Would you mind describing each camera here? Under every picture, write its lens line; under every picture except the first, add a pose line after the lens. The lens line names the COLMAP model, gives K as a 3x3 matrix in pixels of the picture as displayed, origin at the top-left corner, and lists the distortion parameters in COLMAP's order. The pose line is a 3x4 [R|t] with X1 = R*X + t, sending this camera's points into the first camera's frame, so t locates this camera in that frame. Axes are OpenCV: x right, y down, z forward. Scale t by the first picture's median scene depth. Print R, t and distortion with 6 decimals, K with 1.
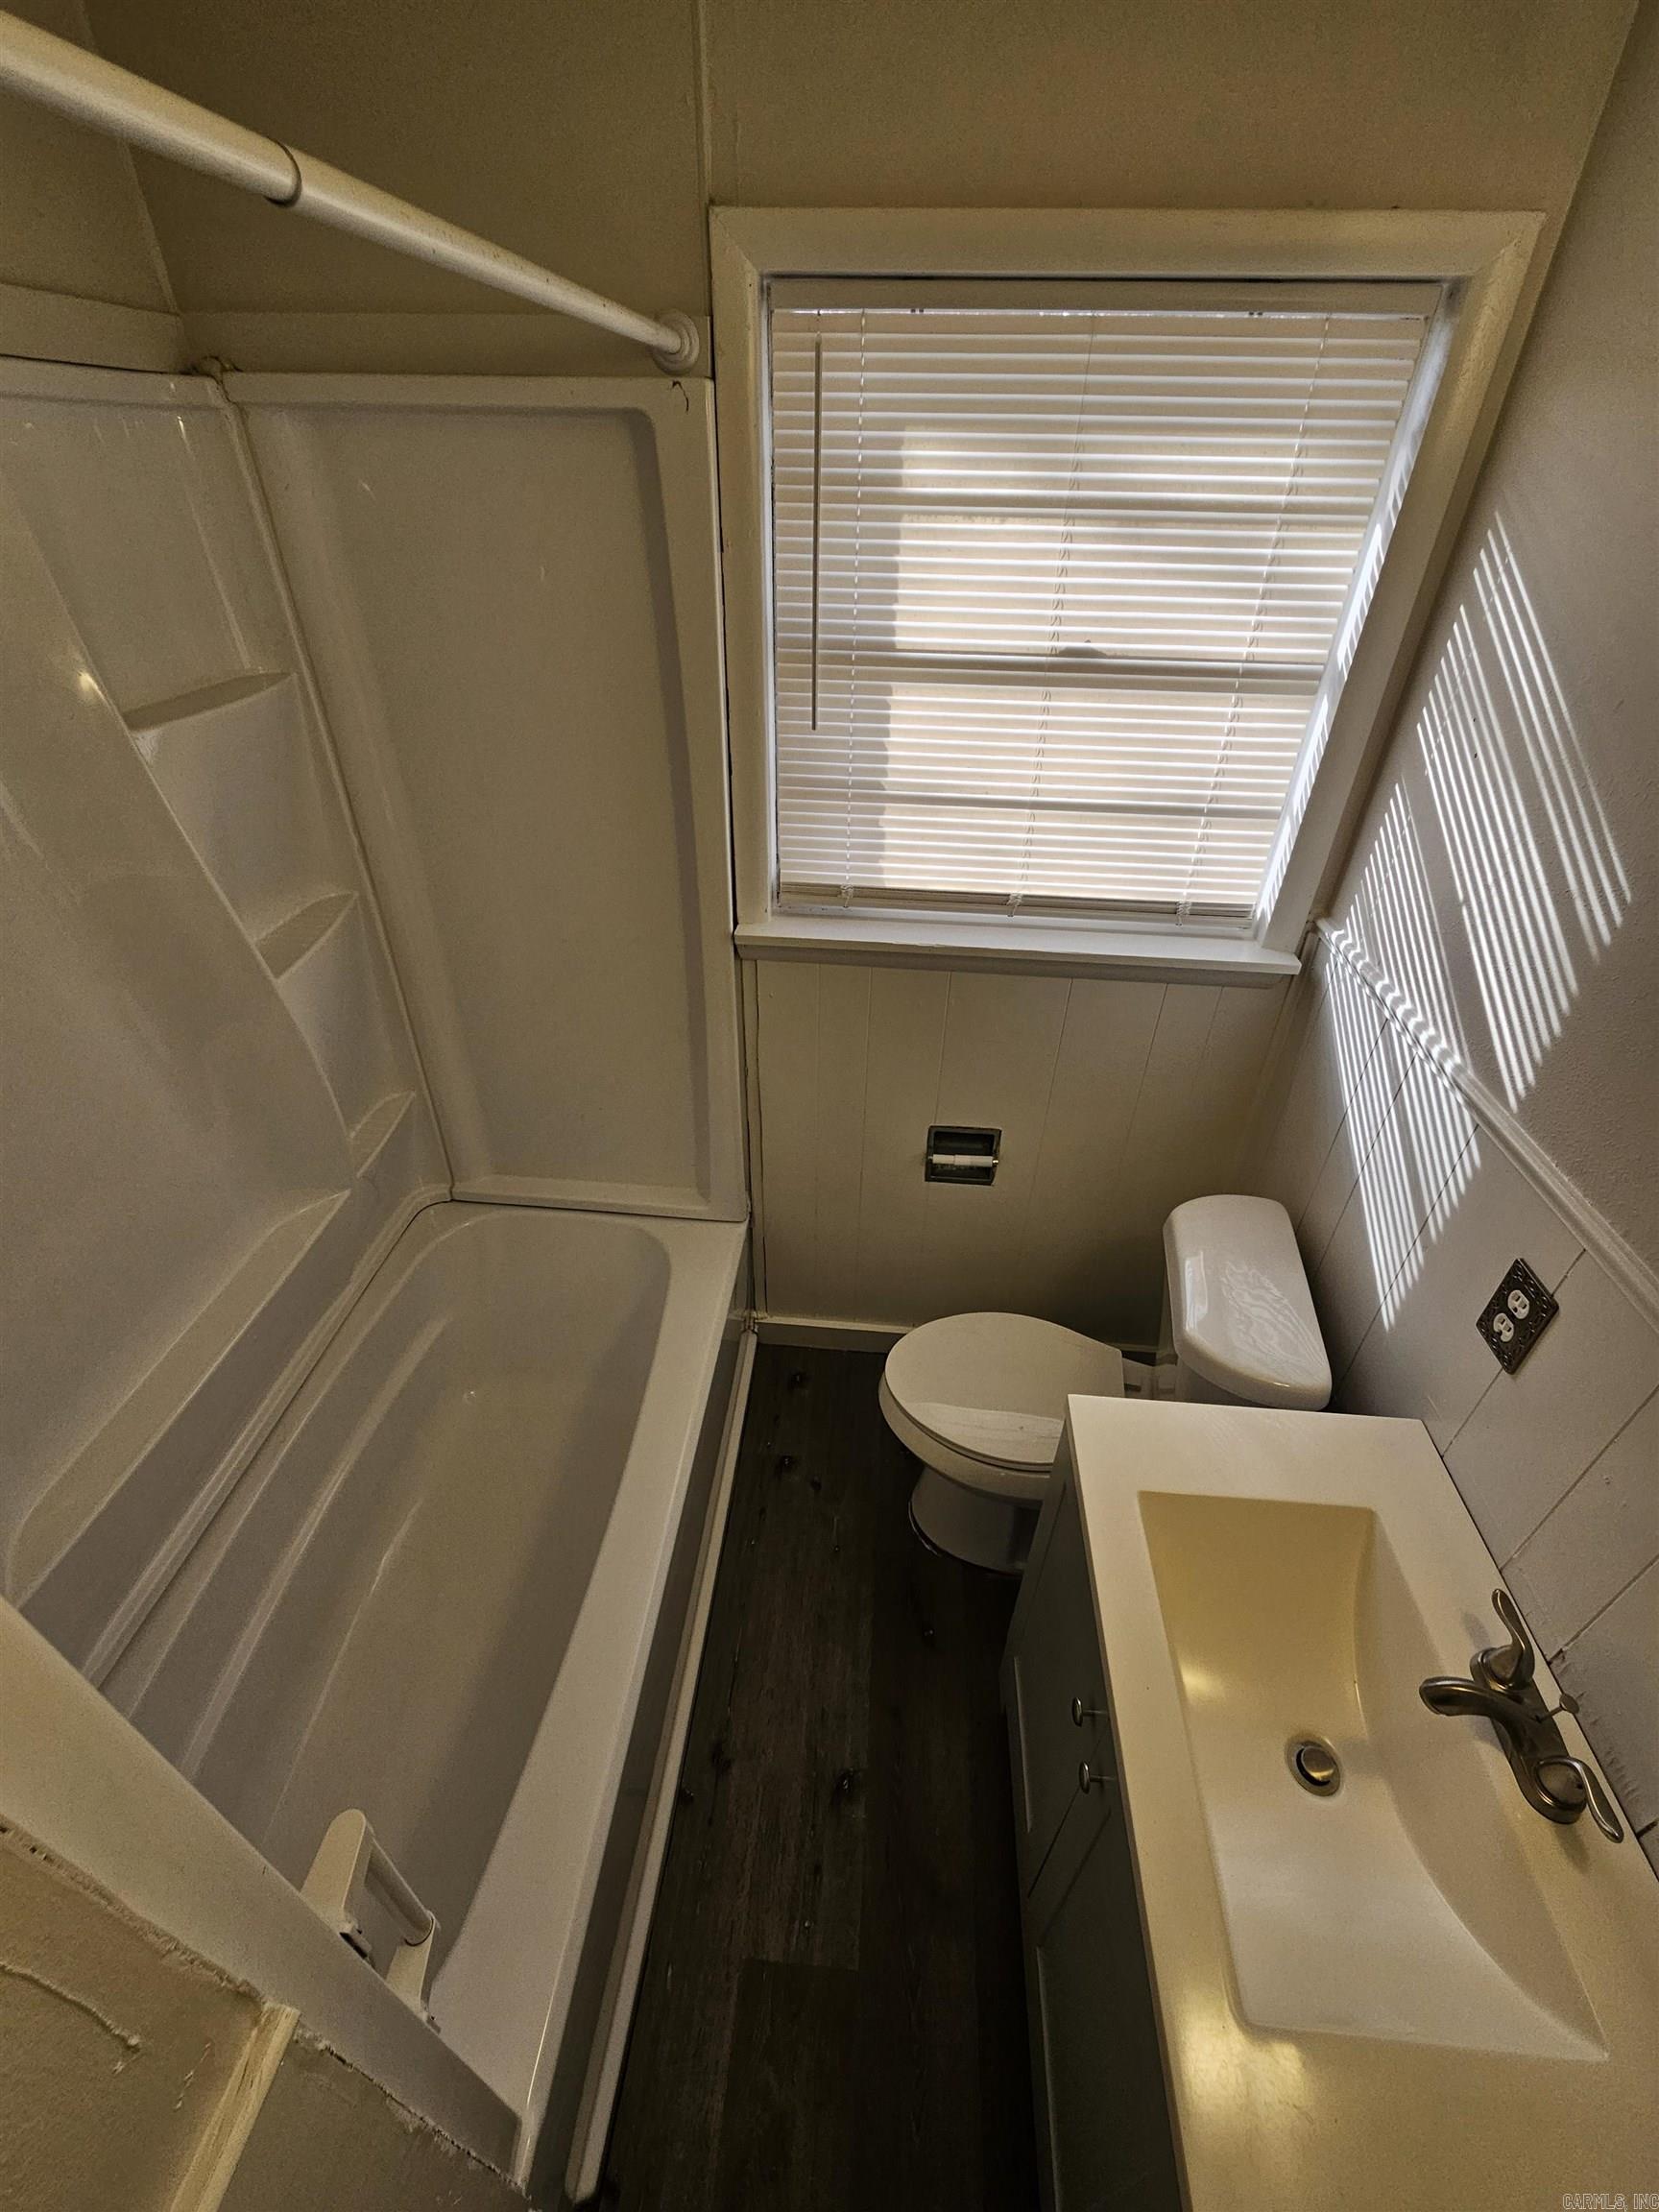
lens RADIAL K [[905.1, 0, 829.5], [0, 905.1, 1106.0], [0, 0, 1]] dist [-0.011526, 0.004121]
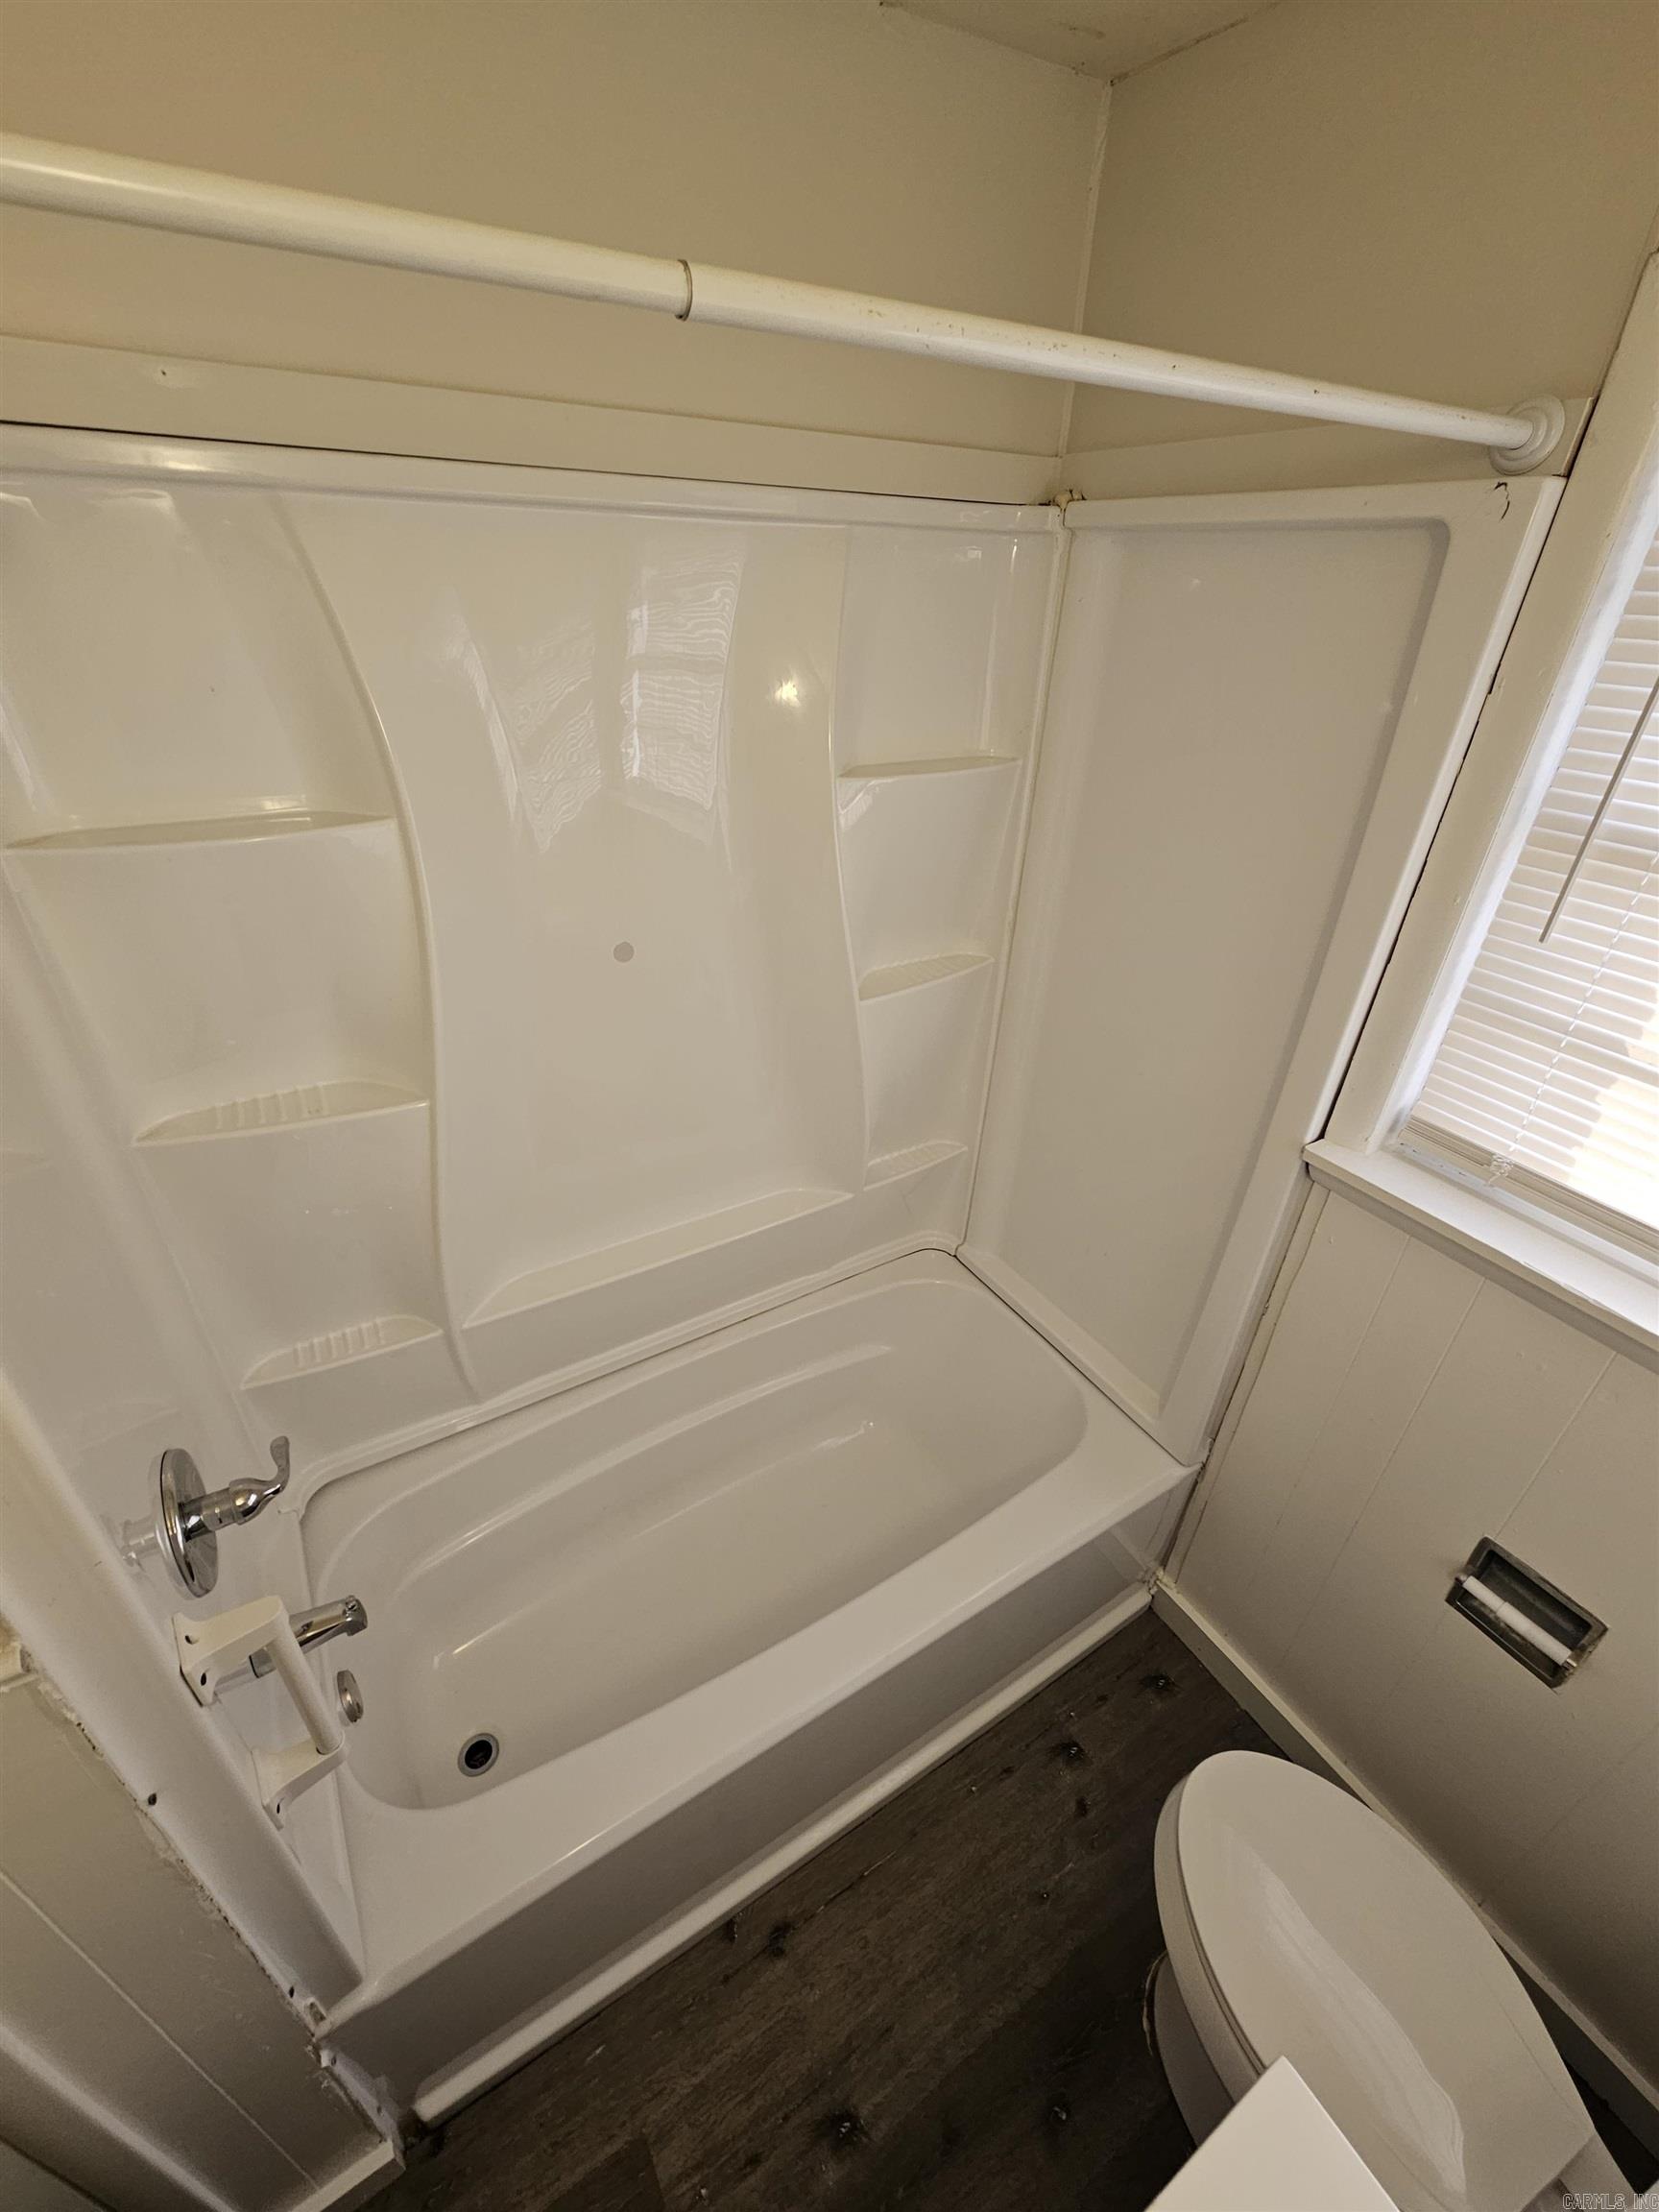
lens RADIAL K [[905.1, 0, 829.5], [0, 905.1, 1106.0], [0, 0, 1]] dist [-0.011526, 0.004121]
pose [[0.594696, 0.408241, -0.692587, 0.177878], [-0.480444, 0.871193, 0.100982, -0.101593], [0.644601, 0.272696, 0.714231, 0.163306]]
